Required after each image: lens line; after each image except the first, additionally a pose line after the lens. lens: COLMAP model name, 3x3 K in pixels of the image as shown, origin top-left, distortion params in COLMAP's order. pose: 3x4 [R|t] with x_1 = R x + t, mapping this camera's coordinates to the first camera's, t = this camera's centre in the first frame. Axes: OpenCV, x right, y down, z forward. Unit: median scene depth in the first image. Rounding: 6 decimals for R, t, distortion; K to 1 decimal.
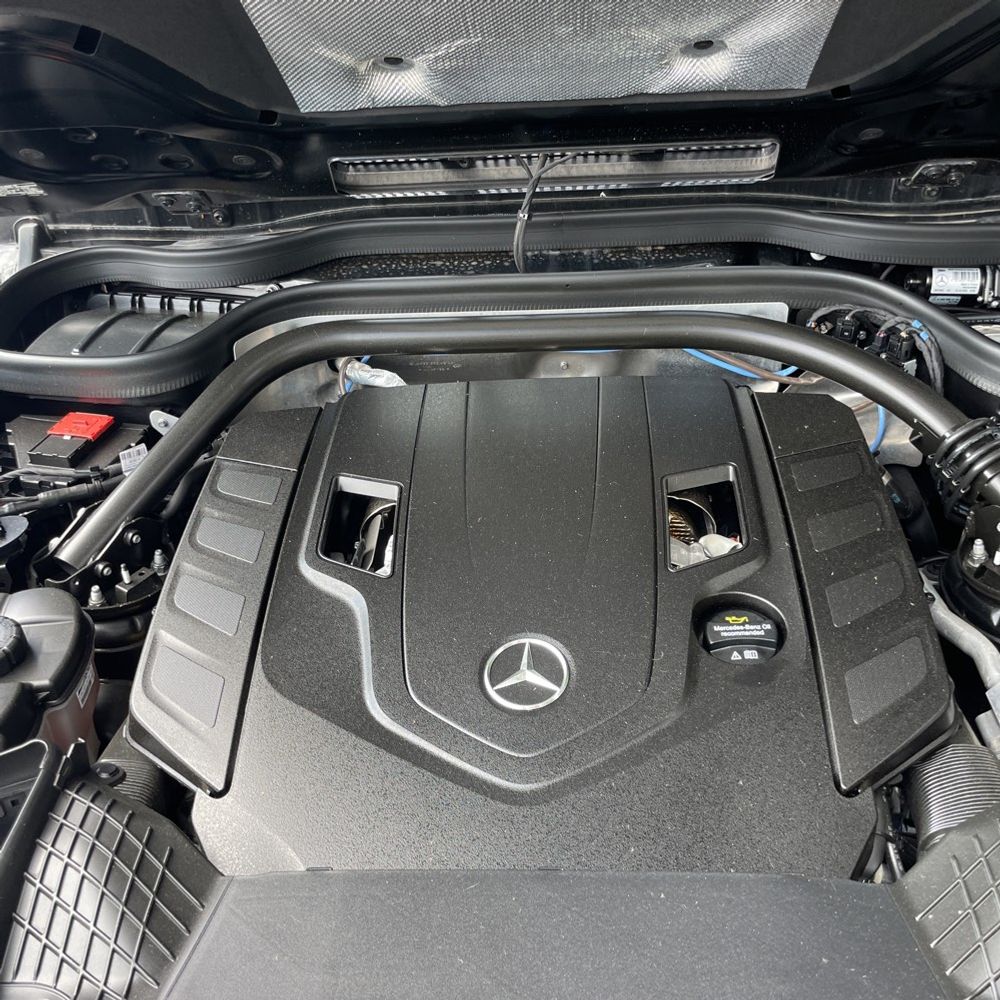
lens RADIAL K [[1010.4, 0, 500.1], [0, 1010.4, 492.9], [0, 0, 1]] dist [0.081358, -0.105950]
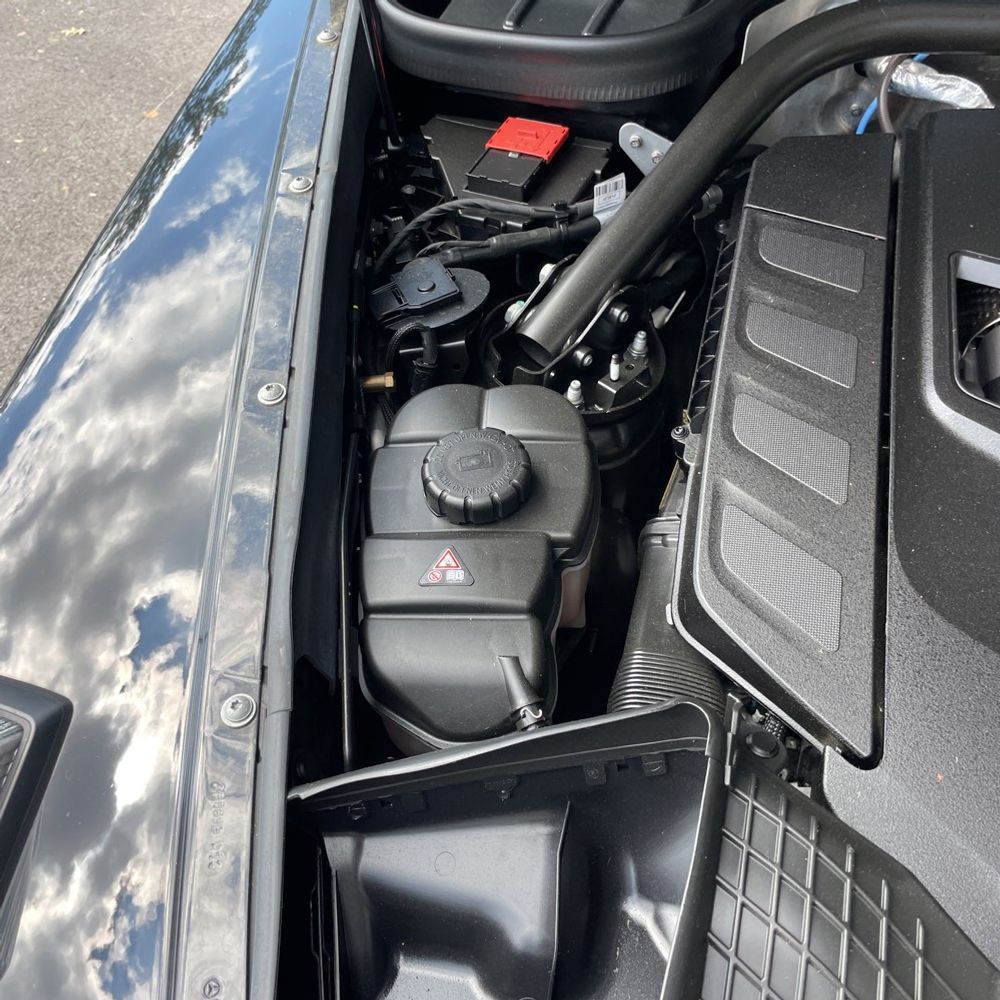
lens RADIAL K [[1010.4, 0, 500.1], [0, 1010.4, 492.9], [0, 0, 1]] dist [0.081358, -0.105950]
pose [[0.979191, 0.129204, -0.156498, -0.315268], [-0.080848, 0.955667, 0.283133, -0.031747], [0.186142, -0.264588, 0.946226, 0.273826]]
